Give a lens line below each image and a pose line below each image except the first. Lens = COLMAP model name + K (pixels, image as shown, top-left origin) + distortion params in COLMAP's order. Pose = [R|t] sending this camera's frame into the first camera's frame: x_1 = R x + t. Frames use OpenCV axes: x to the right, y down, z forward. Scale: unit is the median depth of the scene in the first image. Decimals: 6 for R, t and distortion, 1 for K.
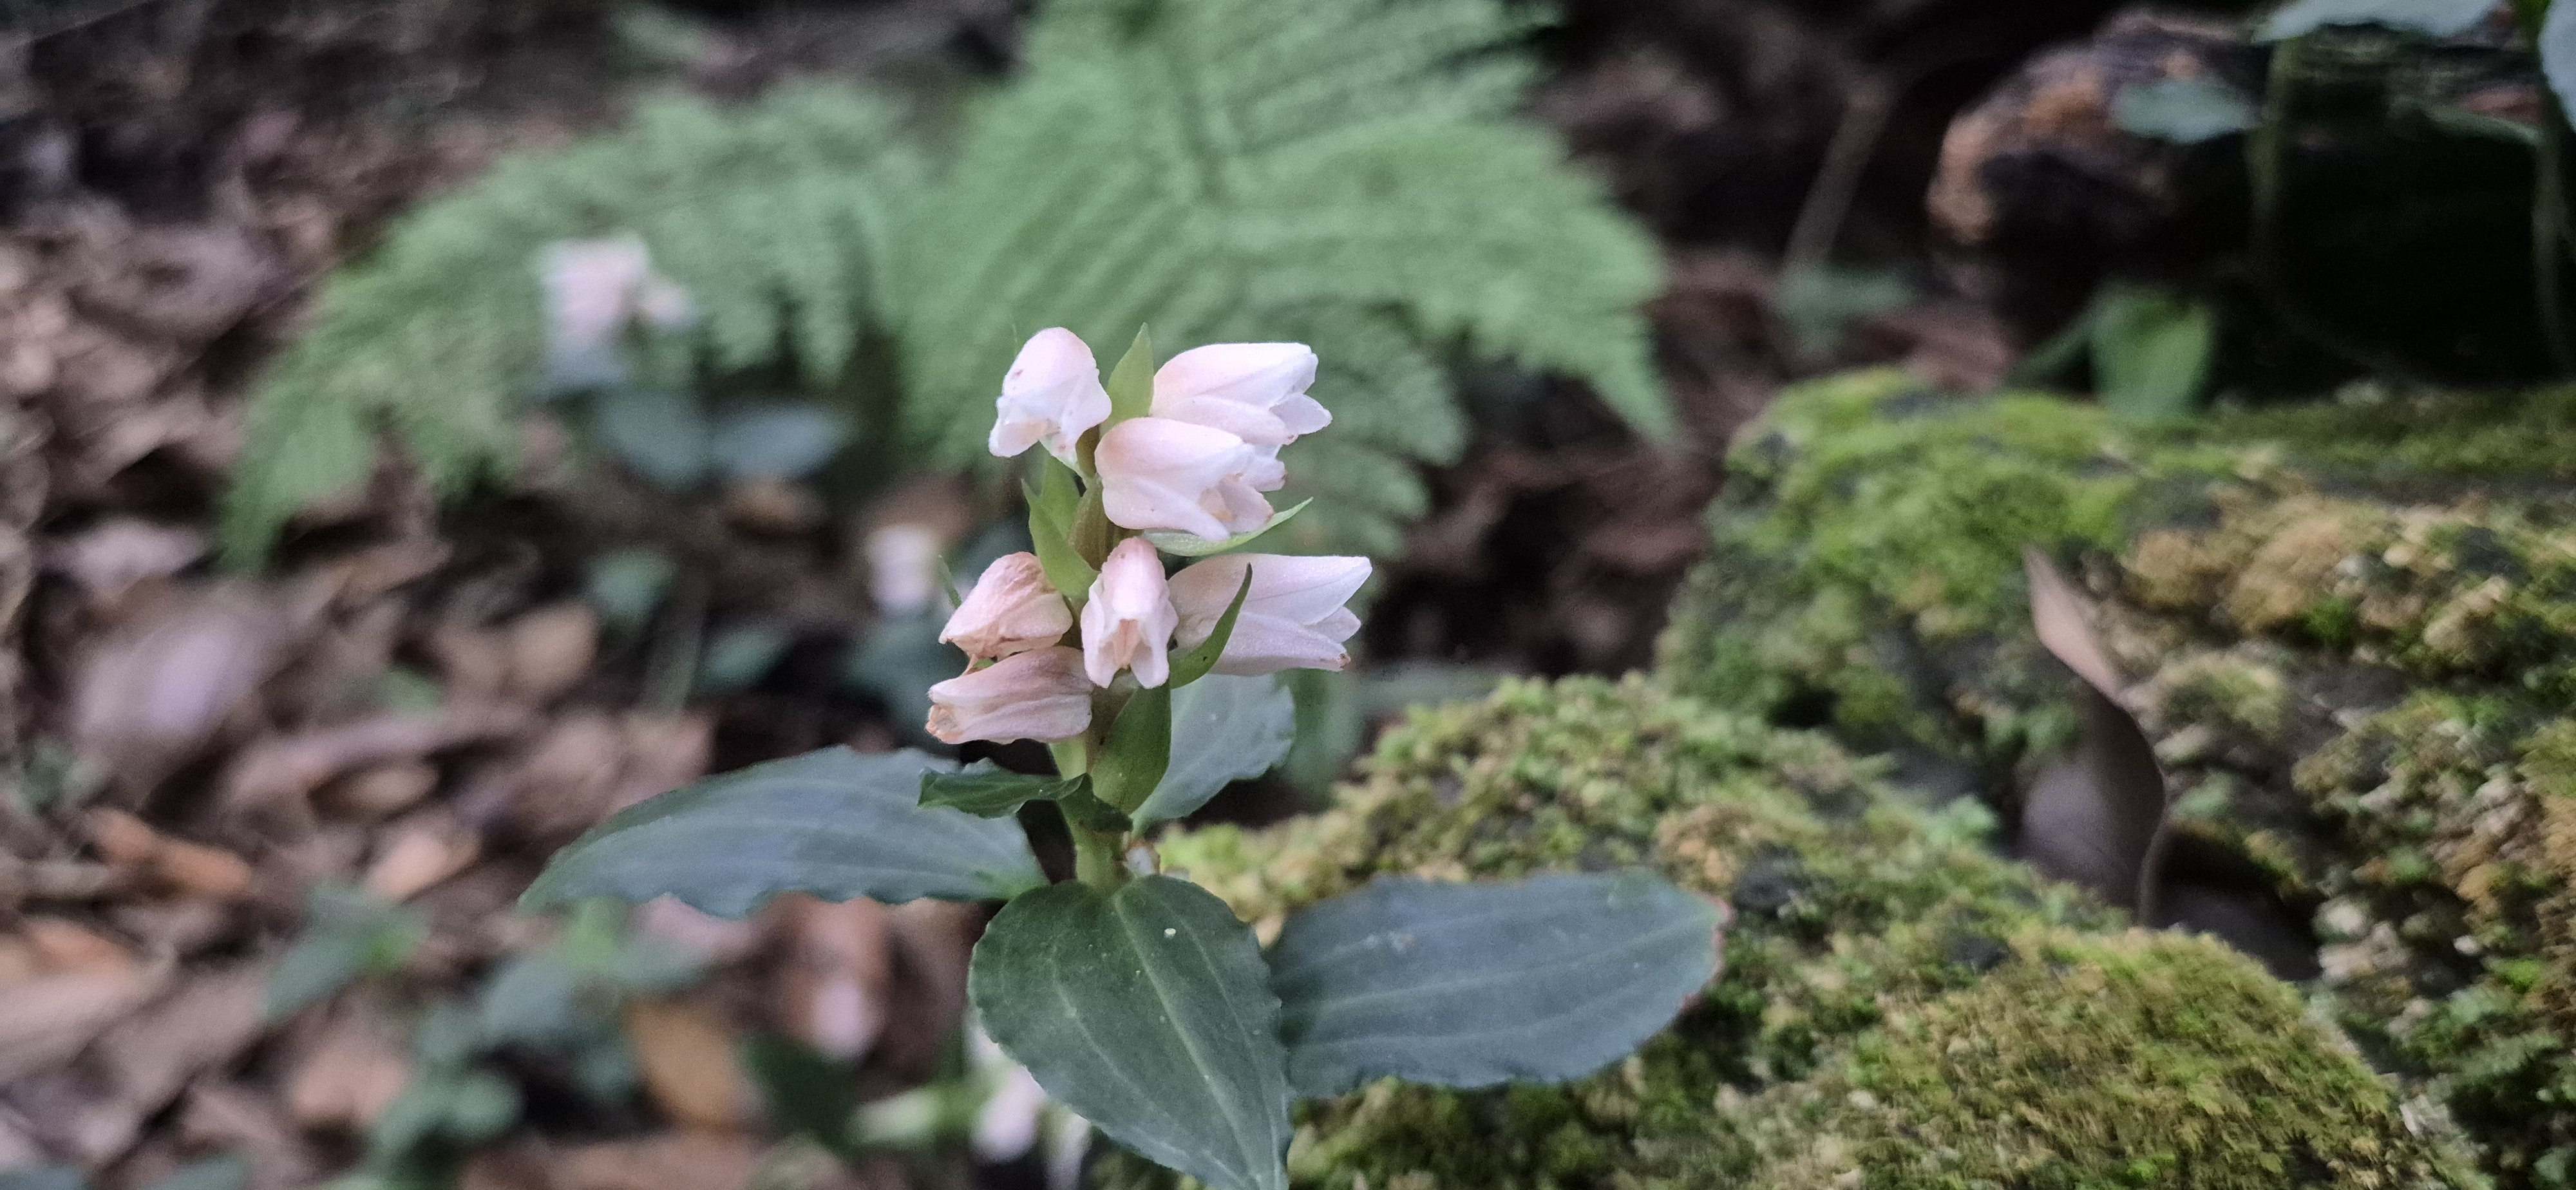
lens RADIAL K [[1713.7, 0, 1319.6], [0, 1713.7, 760.9], [0, 0, 1]] dist [0.042375, -0.050503]
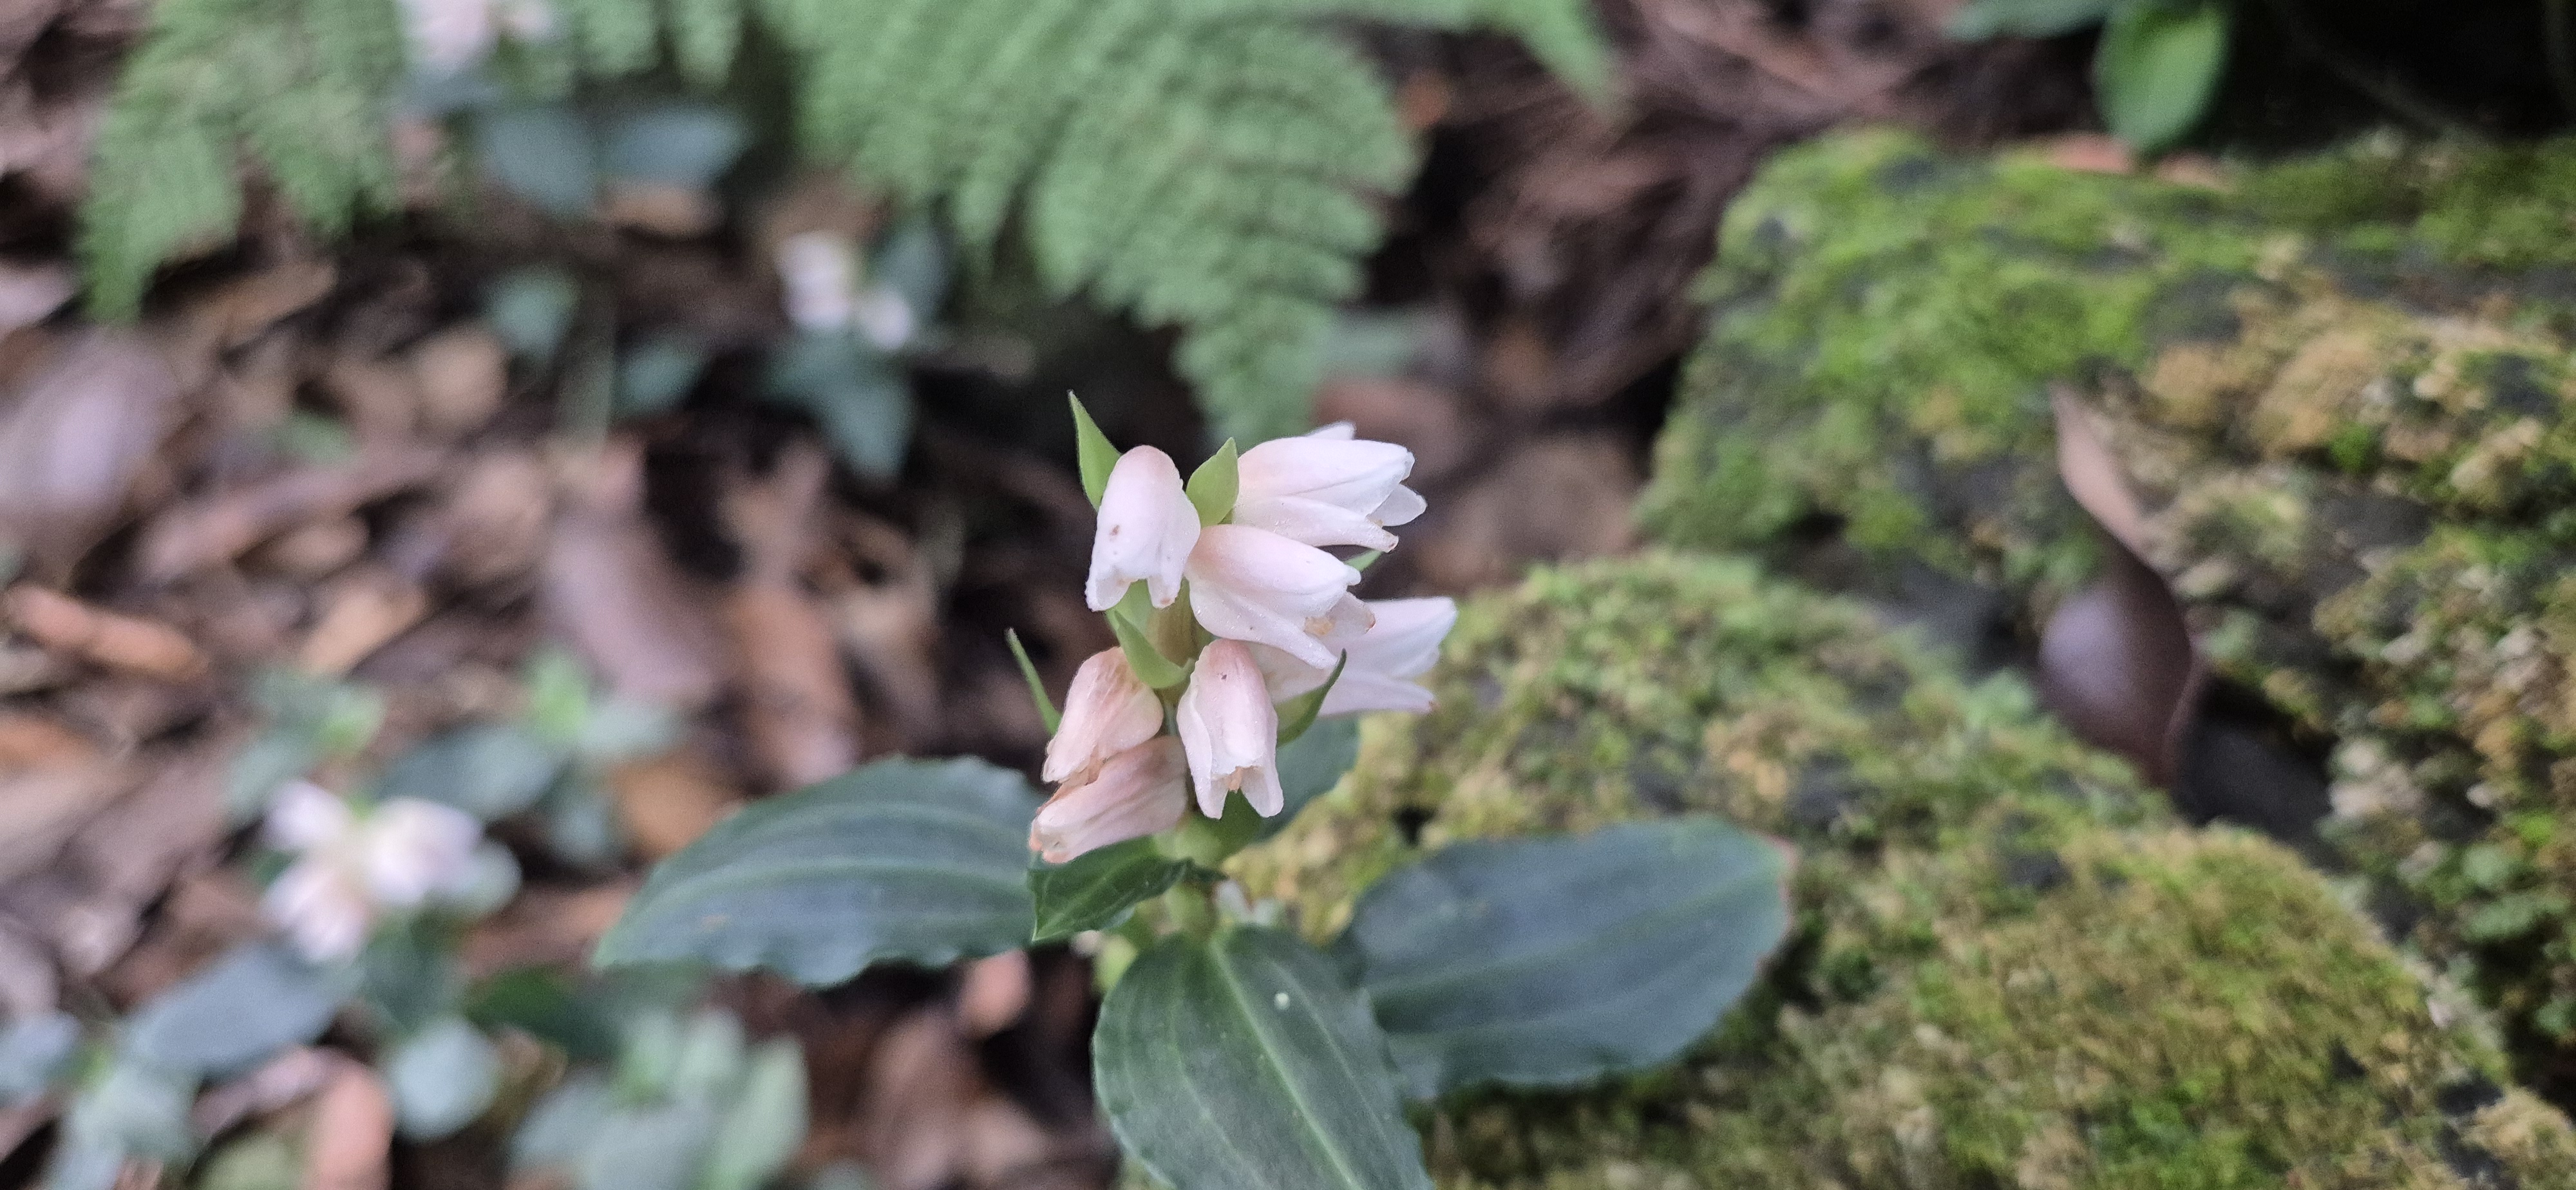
lens RADIAL K [[1704.2, 0, 1289.4], [0, 1704.2, 654.8], [0, 0, 1]] dist [0.036959, -0.043106]
pose [[0.997022, -0.070047, 0.032267, -0.072766], [0.062465, 0.978847, 0.194823, -0.212556], [-0.045231, -0.192228, 0.980307, 0.036755]]
